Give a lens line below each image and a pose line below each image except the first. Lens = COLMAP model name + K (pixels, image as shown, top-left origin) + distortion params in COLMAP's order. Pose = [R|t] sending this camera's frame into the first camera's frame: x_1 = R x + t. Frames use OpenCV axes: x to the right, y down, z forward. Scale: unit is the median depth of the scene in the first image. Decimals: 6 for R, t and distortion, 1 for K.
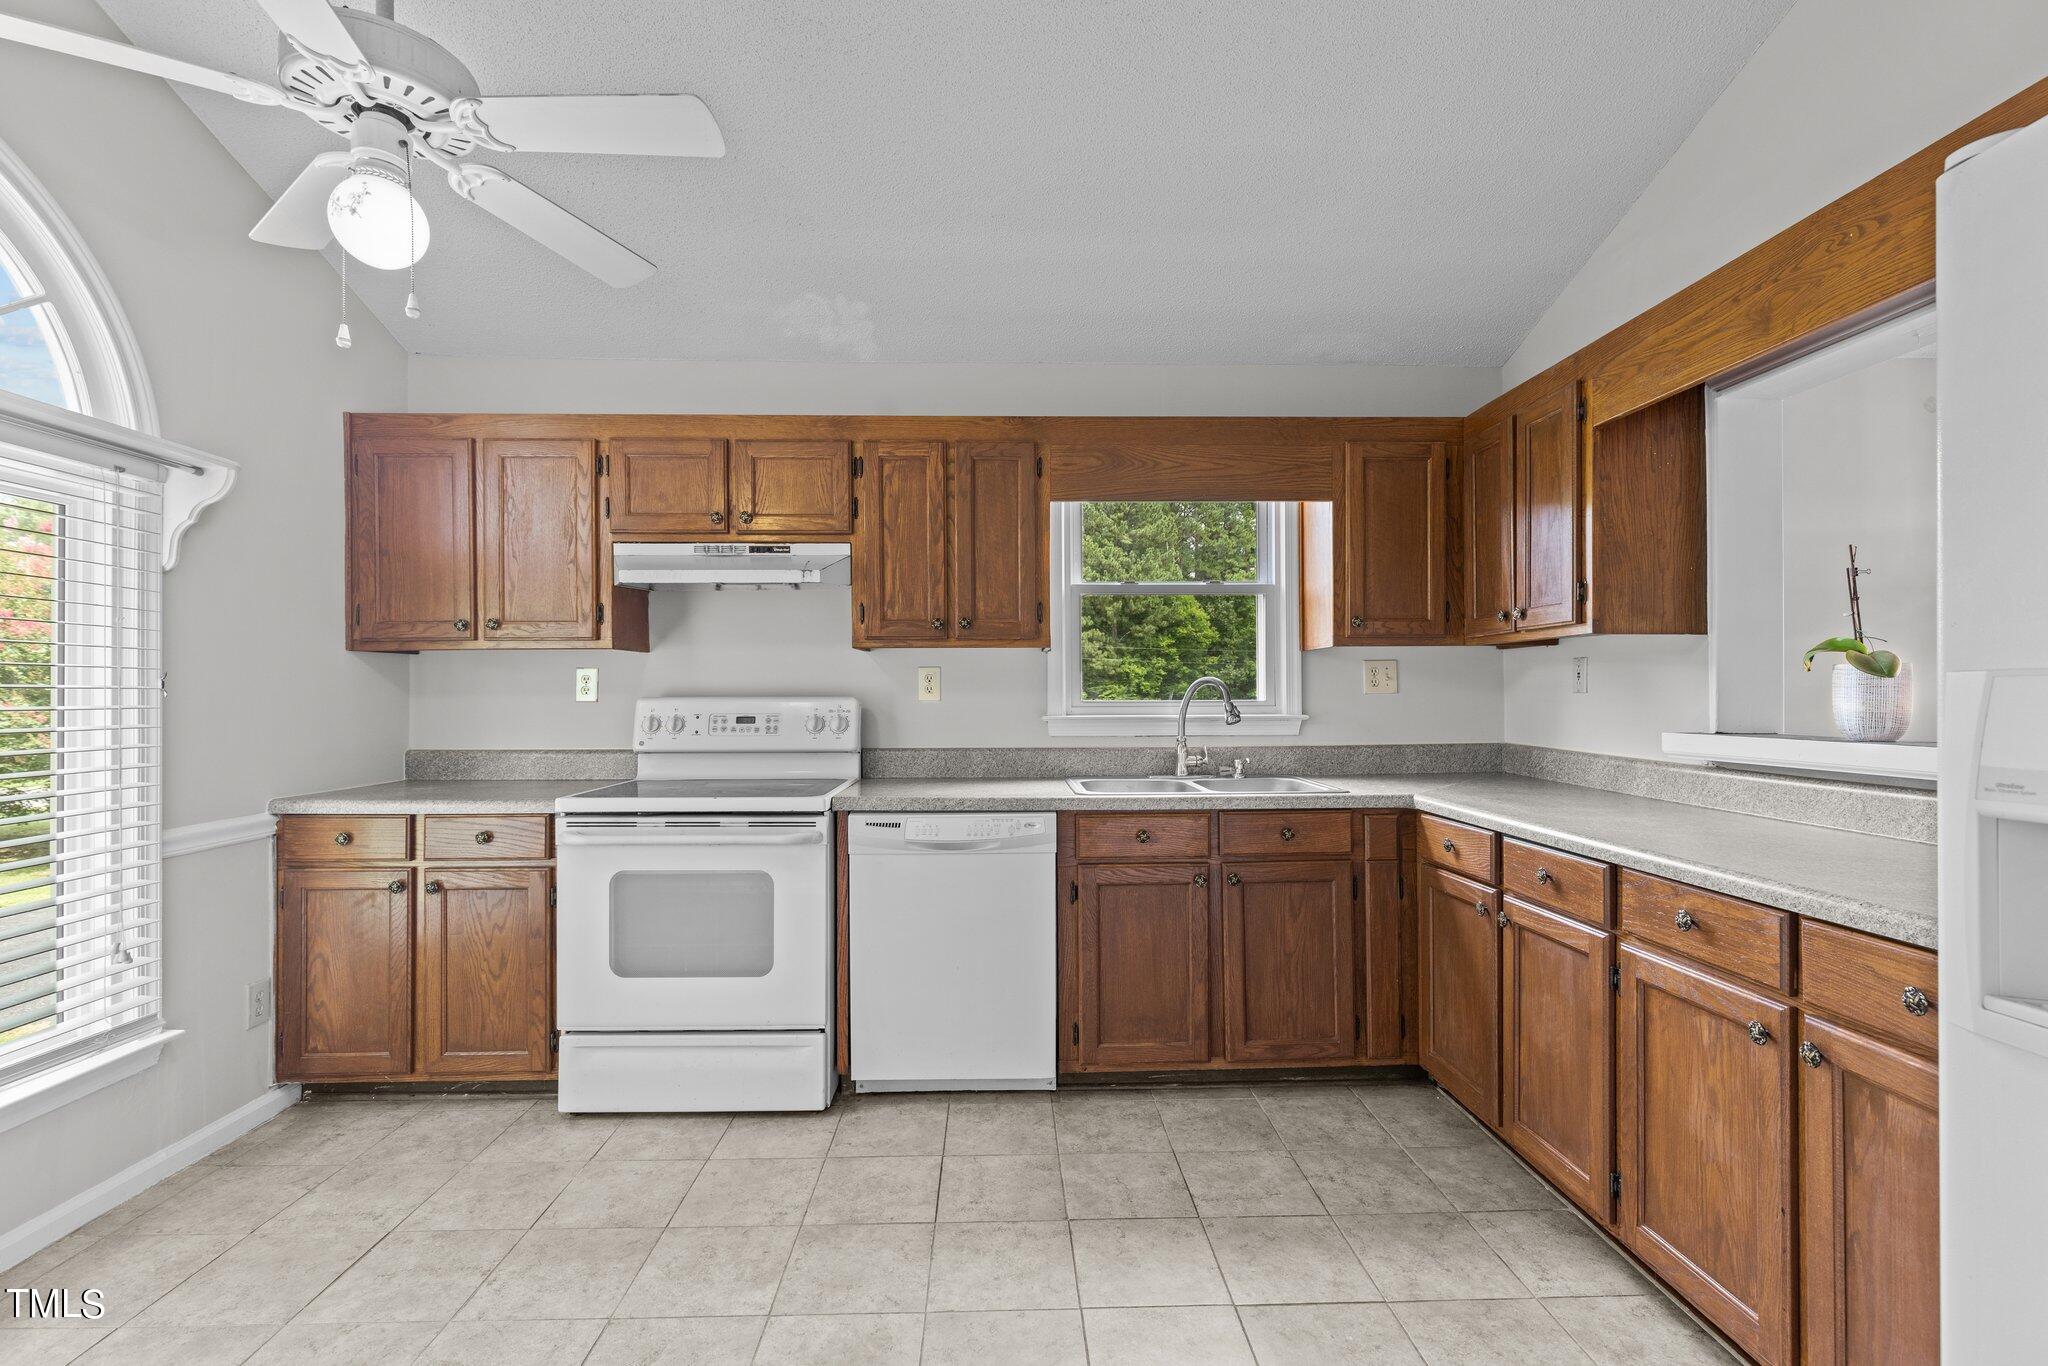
lens RADIAL K [[923.3, 0, 1024.0], [0, 923.3, 683.0], [0, 0, 1]] dist [0.002381, -0.000360]
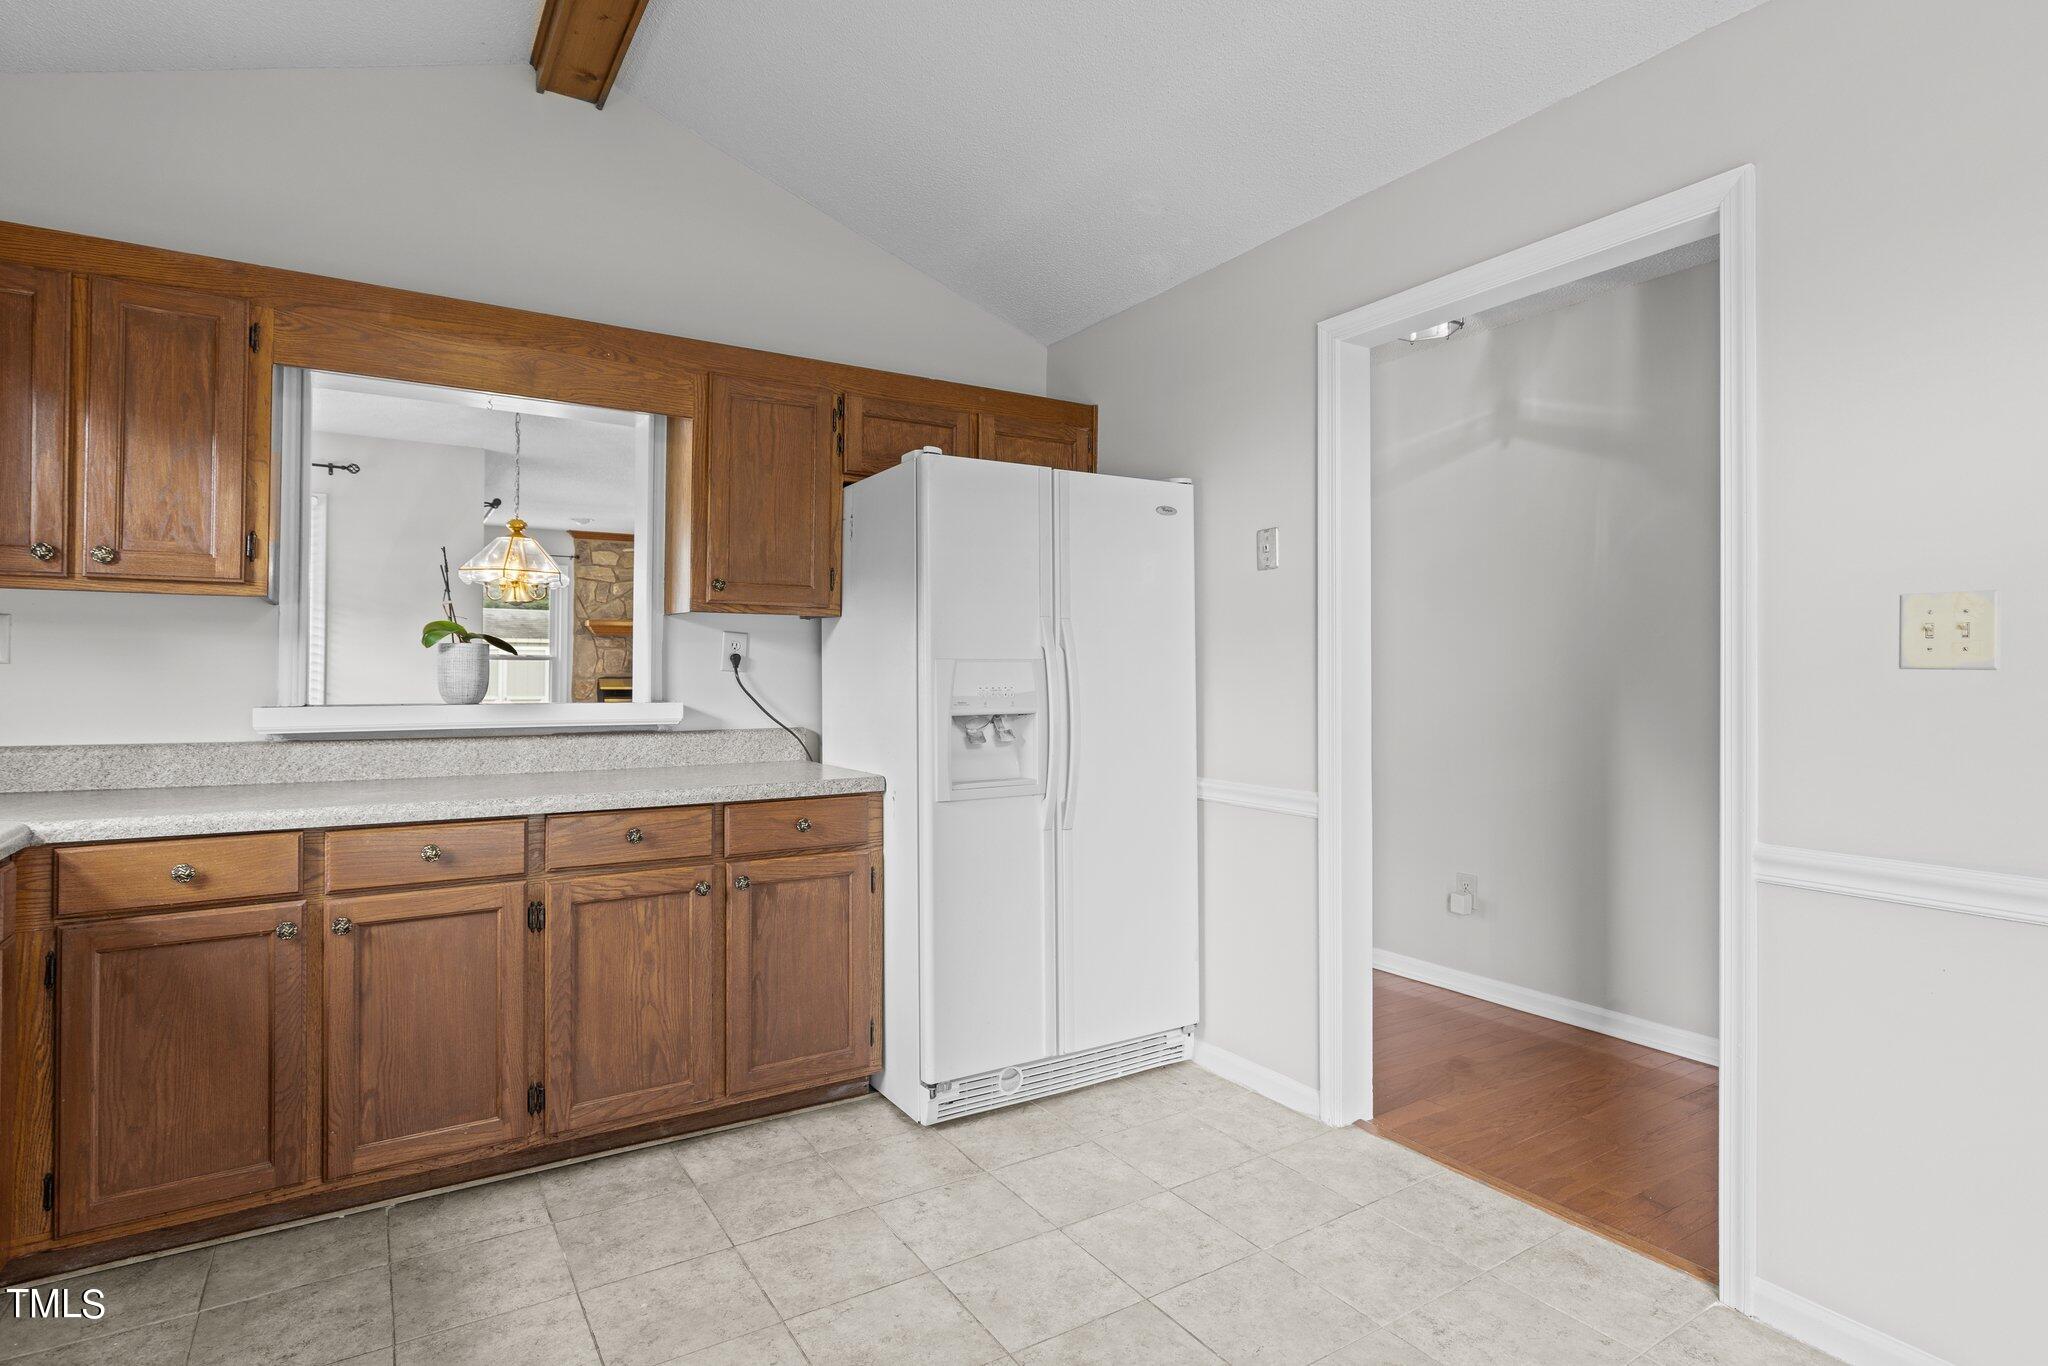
lens RADIAL K [[1062.6, 0, 1025.0], [0, 1062.6, 652.3], [0, 0, 1]] dist [-0.001161, -0.000230]
pose [[-0.506374, 0.016146, 0.862163, -0.560314], [-0.012329, 0.999587, -0.025961, 0.014937], [-0.862226, -0.023776, -0.505966, 0.807423]]
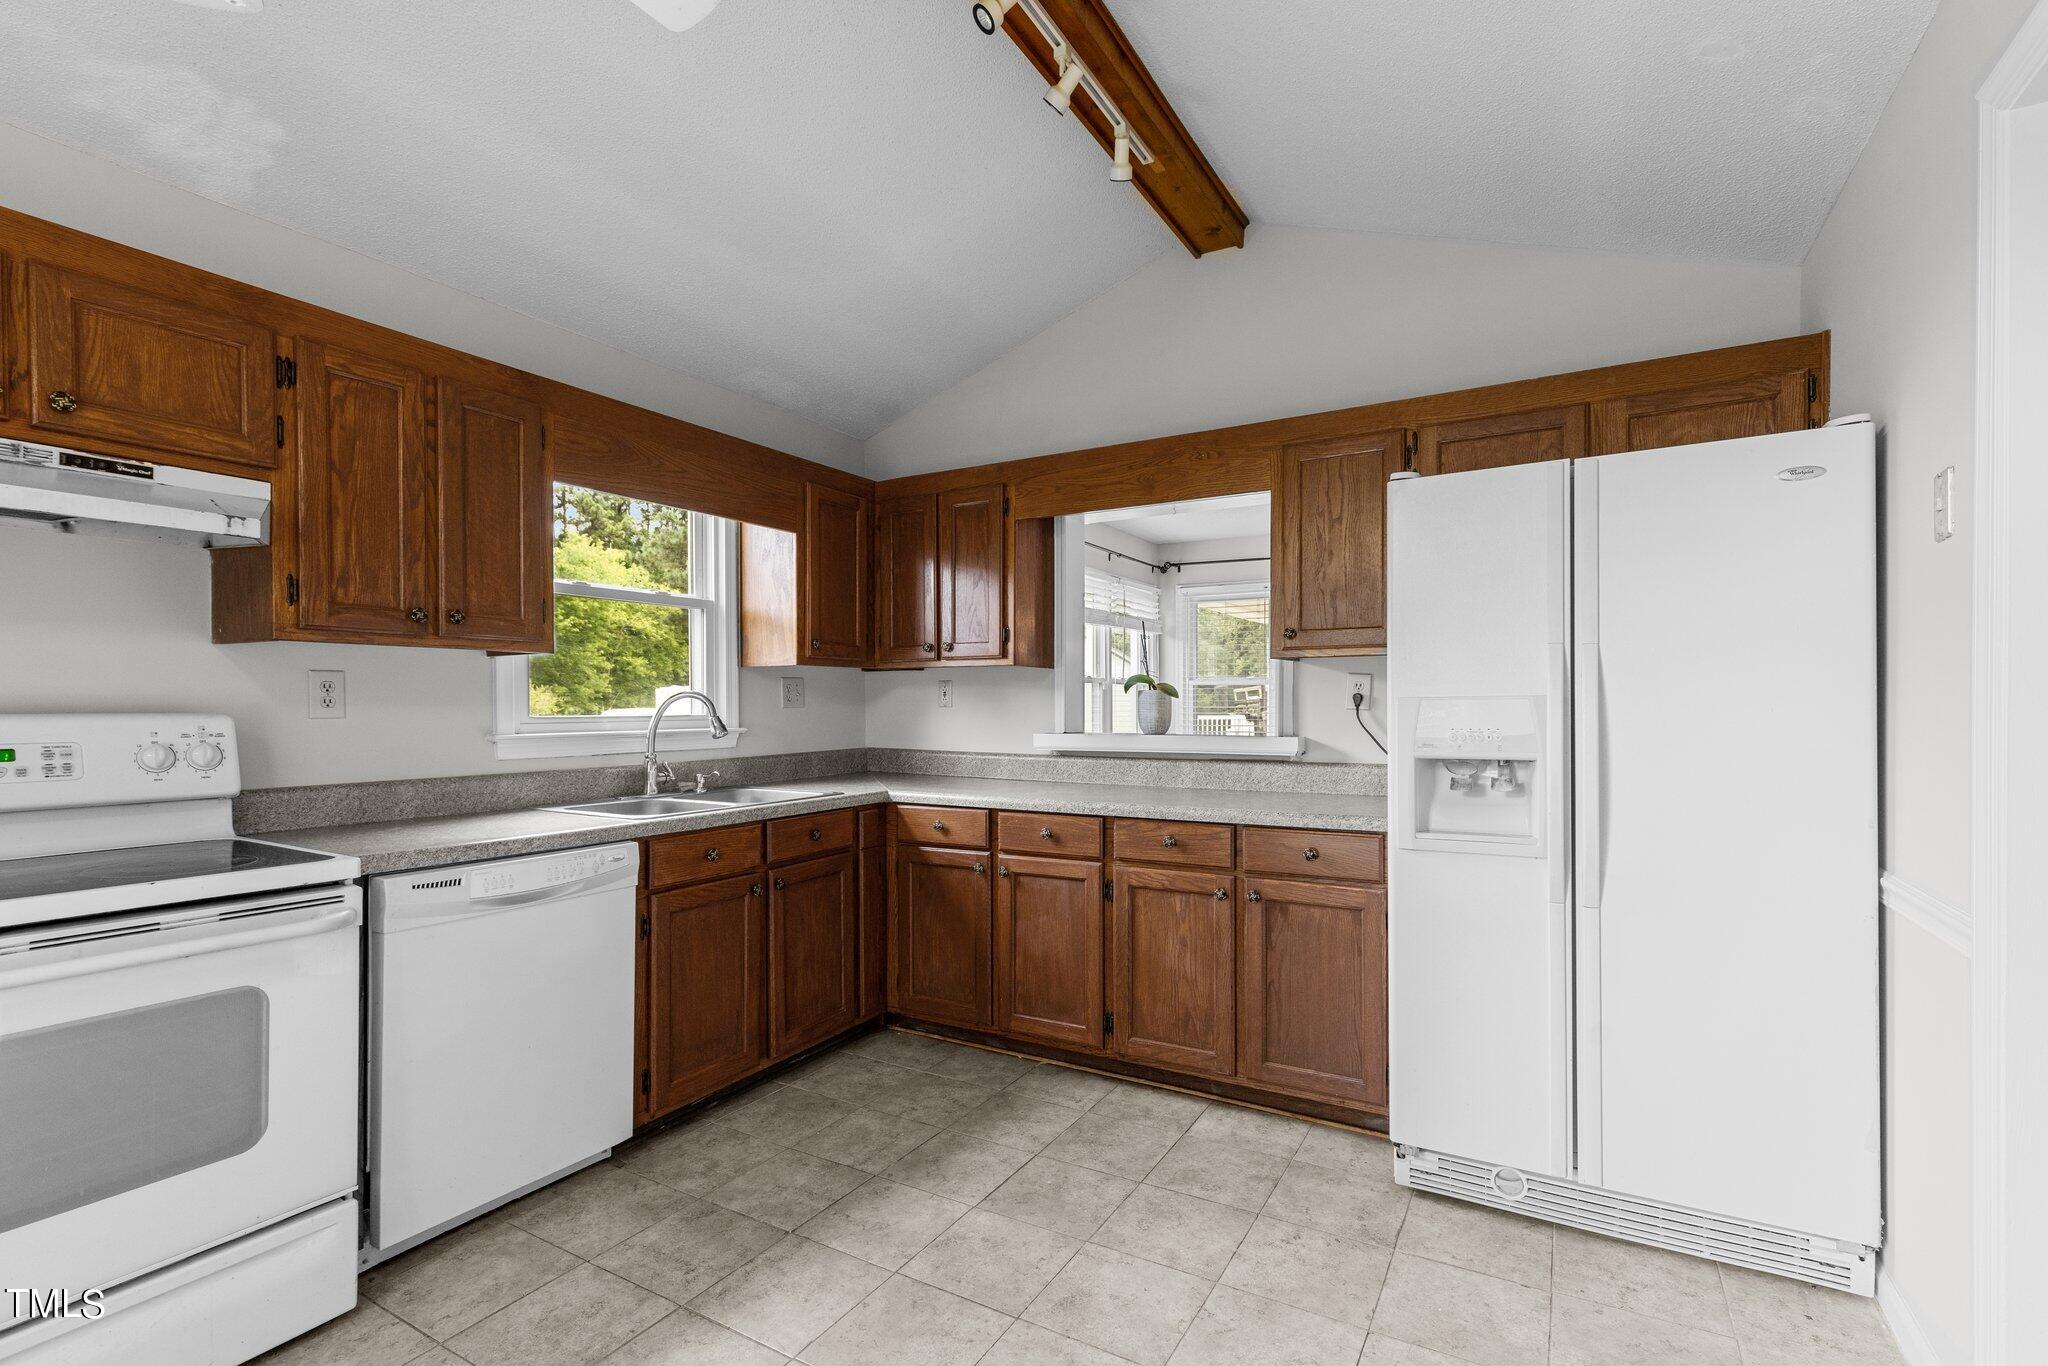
lens RADIAL K [[930.1, 0, 1034.7], [0, 930.1, 706.7], [0, 0, 1]] dist [0.000964, -0.000323]
pose [[0.528276, 0.000132, 0.849073, -0.529484], [-0.008356, 0.999952, 0.005043, 0.002750], [-0.849031, -0.009759, 0.528252, 0.196659]]
